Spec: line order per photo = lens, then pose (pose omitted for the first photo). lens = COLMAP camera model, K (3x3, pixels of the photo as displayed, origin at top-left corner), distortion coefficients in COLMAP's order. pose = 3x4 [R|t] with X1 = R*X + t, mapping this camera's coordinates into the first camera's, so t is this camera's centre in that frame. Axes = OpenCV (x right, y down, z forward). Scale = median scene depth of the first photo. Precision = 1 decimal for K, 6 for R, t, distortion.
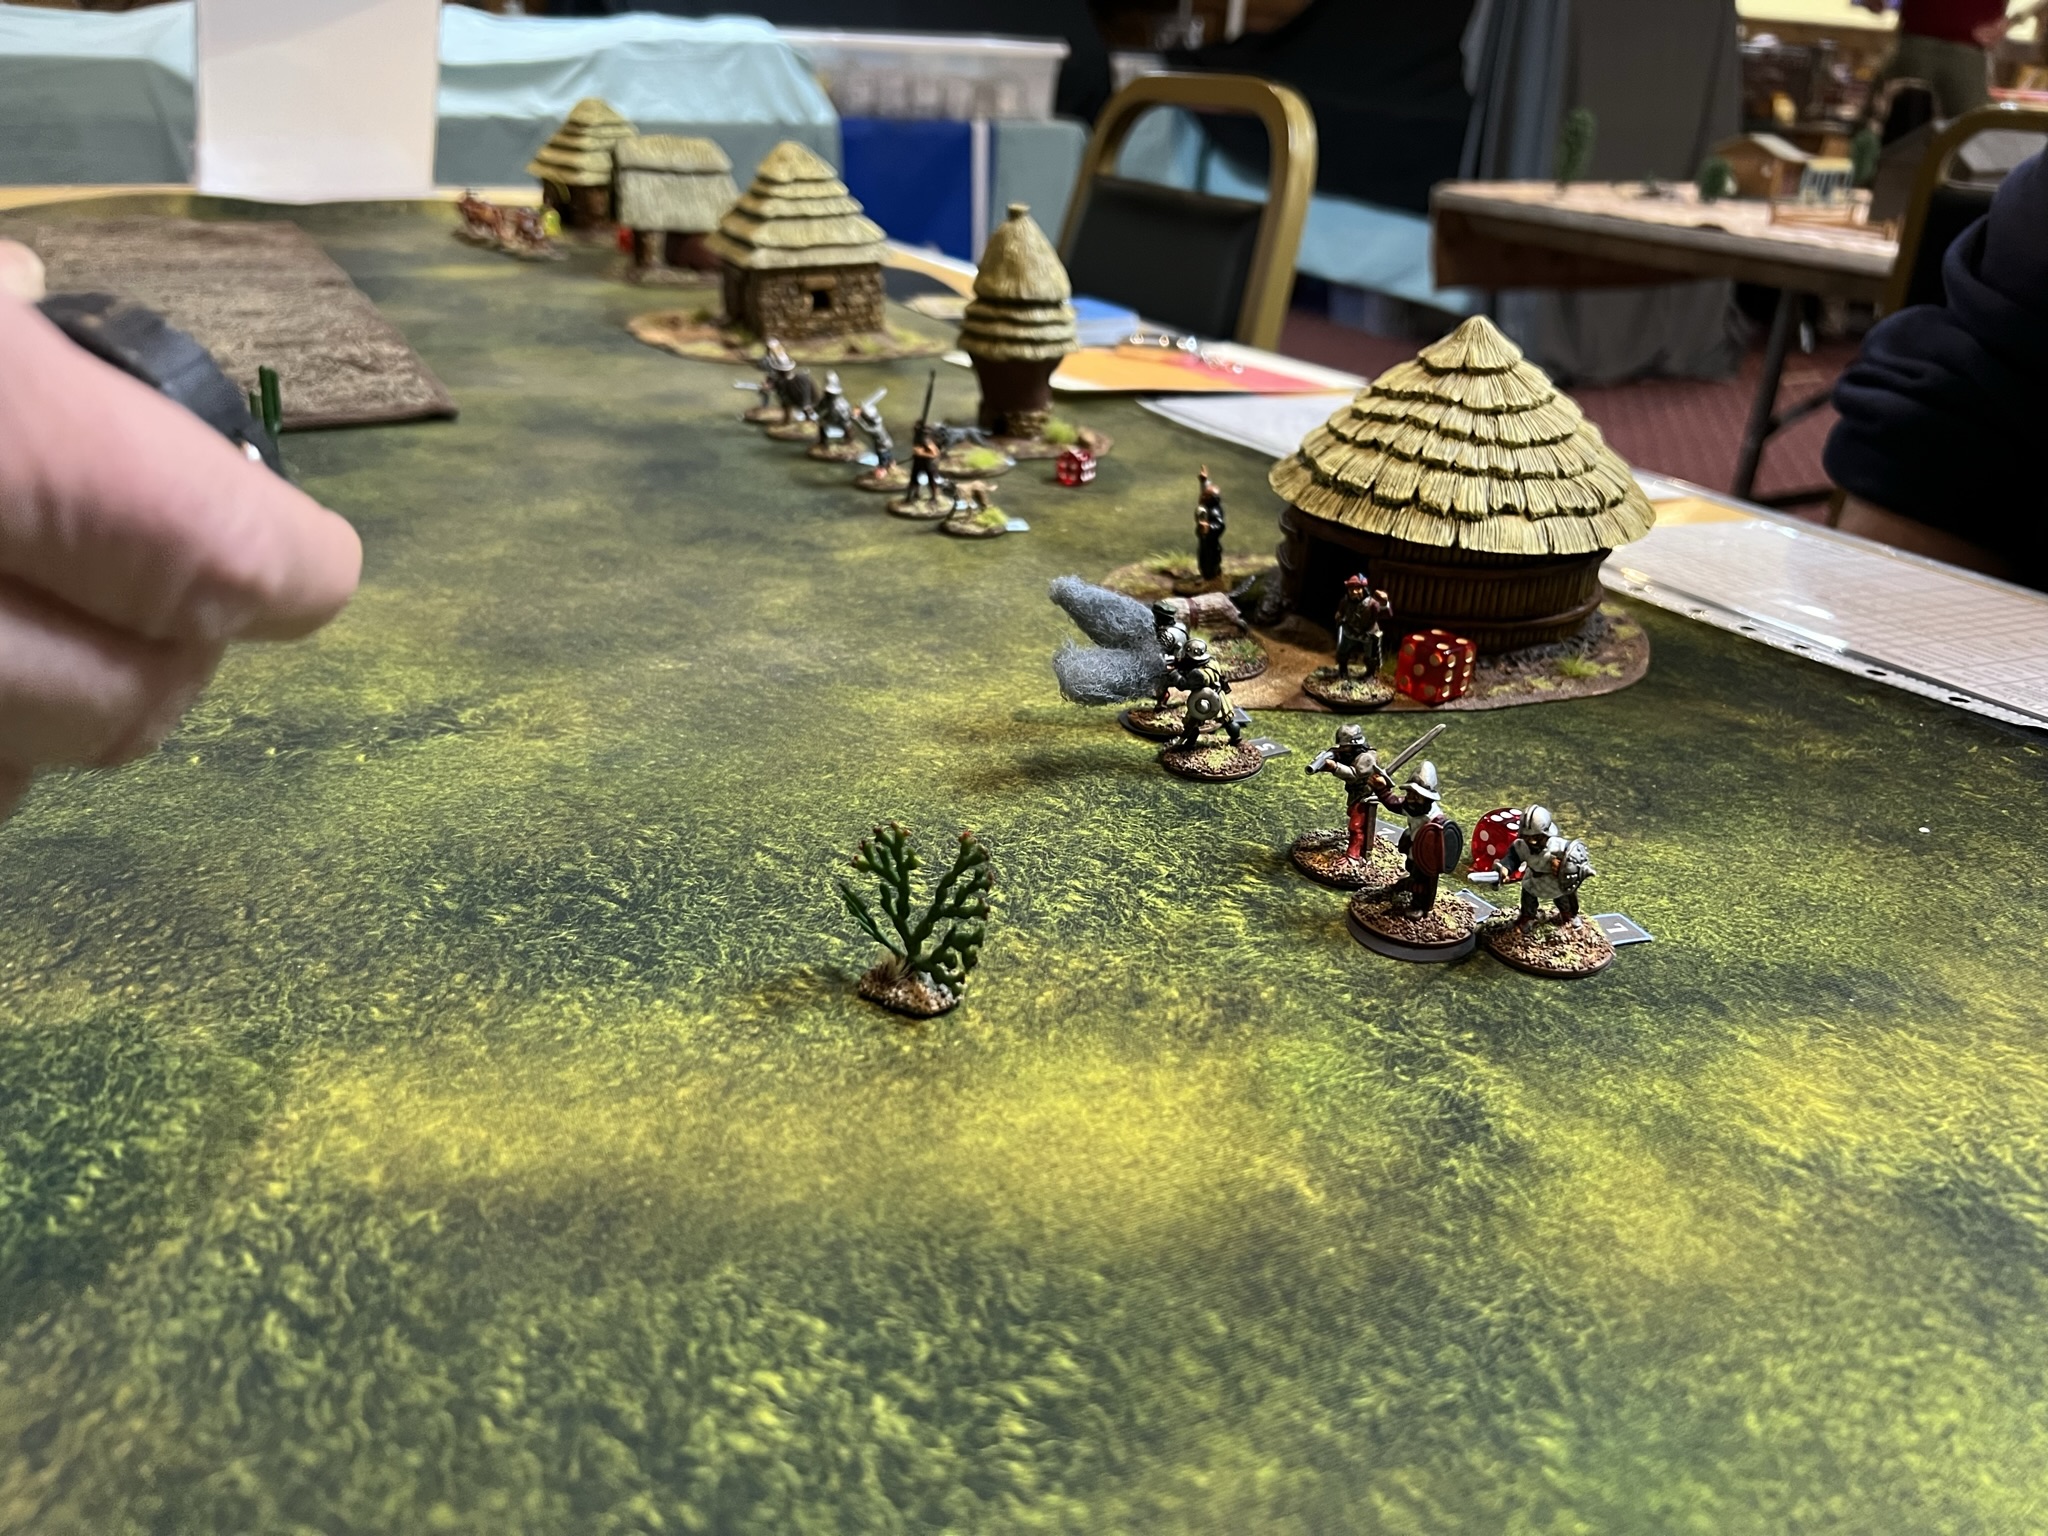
lens RADIAL K [[1599.3, 0, 1018.0], [0, 1599.3, 756.8], [0, 0, 1]] dist [0.043340, -0.054933]
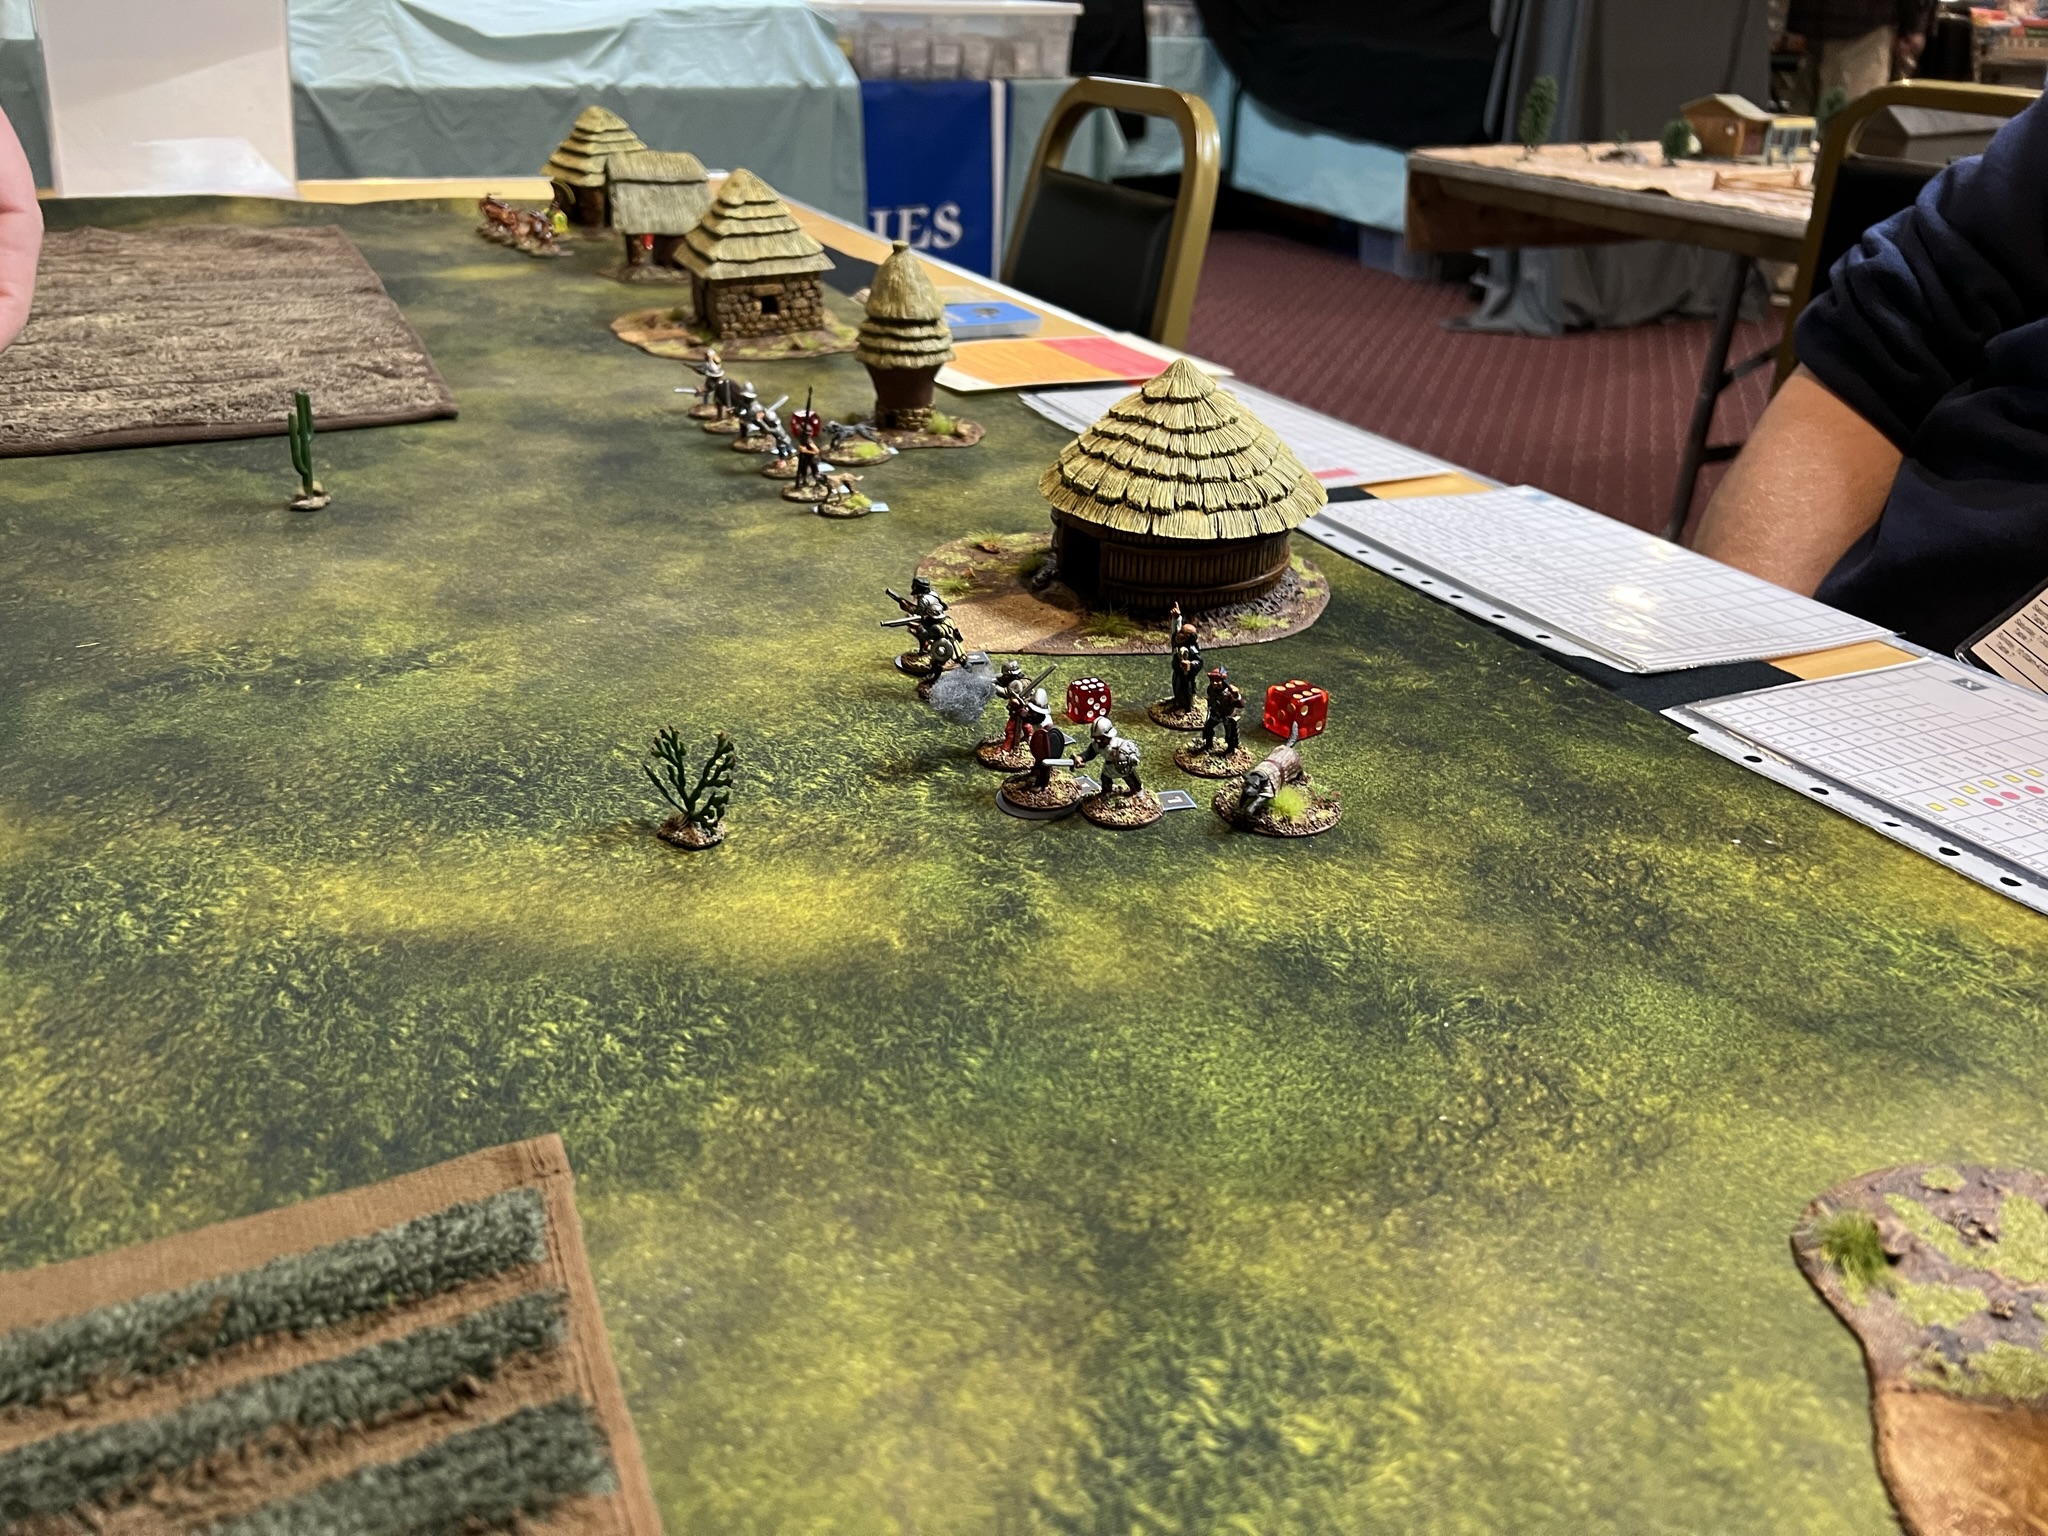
lens RADIAL K [[1576.5, 0, 1008.2], [0, 1576.5, 772.9], [0, 0, 1]] dist [0.041566, -0.041324]
pose [[0.999070, 0.002680, -0.043025, 0.256679], [-0.000502, 0.998721, 0.050552, 0.006539], [0.043106, -0.050484, 0.997794, -0.438358]]
